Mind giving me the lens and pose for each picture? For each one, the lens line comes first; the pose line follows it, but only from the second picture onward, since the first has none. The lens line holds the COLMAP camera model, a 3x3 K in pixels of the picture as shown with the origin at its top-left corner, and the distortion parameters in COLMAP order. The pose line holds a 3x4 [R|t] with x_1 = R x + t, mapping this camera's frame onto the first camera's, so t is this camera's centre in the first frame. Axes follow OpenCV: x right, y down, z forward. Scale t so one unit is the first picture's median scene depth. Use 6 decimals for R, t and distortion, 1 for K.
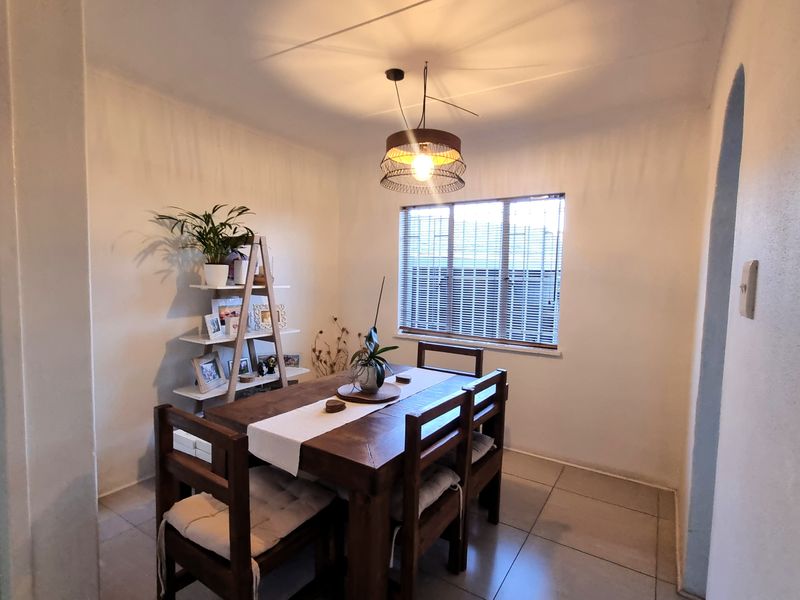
lens RADIAL K [[420.0, 0, 394.8], [0, 420.0, 302.9], [0, 0, 1]] dist [0.000399, -0.000129]
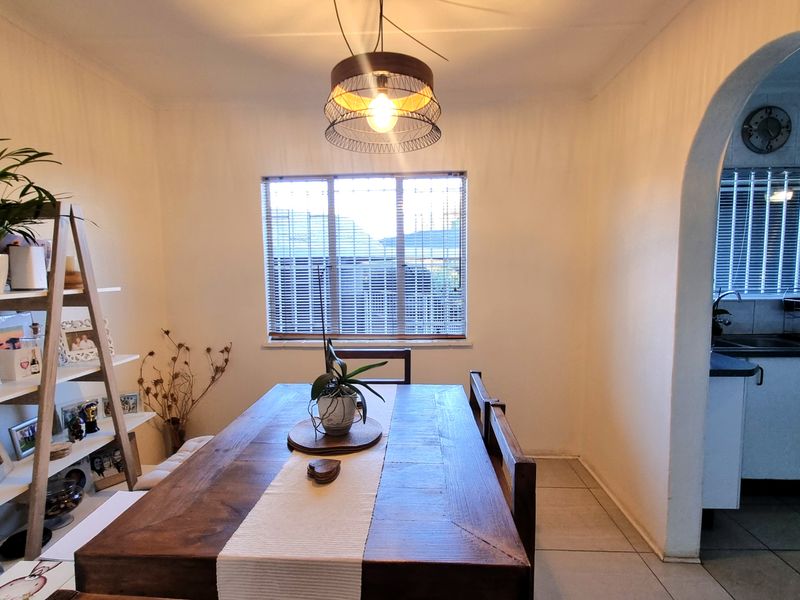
lens RADIAL K [[431.4, 0, 392.9], [0, 431.4, 303.5], [0, 0, 1]] dist [0.004309, -0.000181]
pose [[0.861925, -0.074401, 0.501547, -0.230642], [0.065355, 0.997226, 0.035617, -0.013420], [-0.502805, 0.002079, 0.864397, 0.244783]]
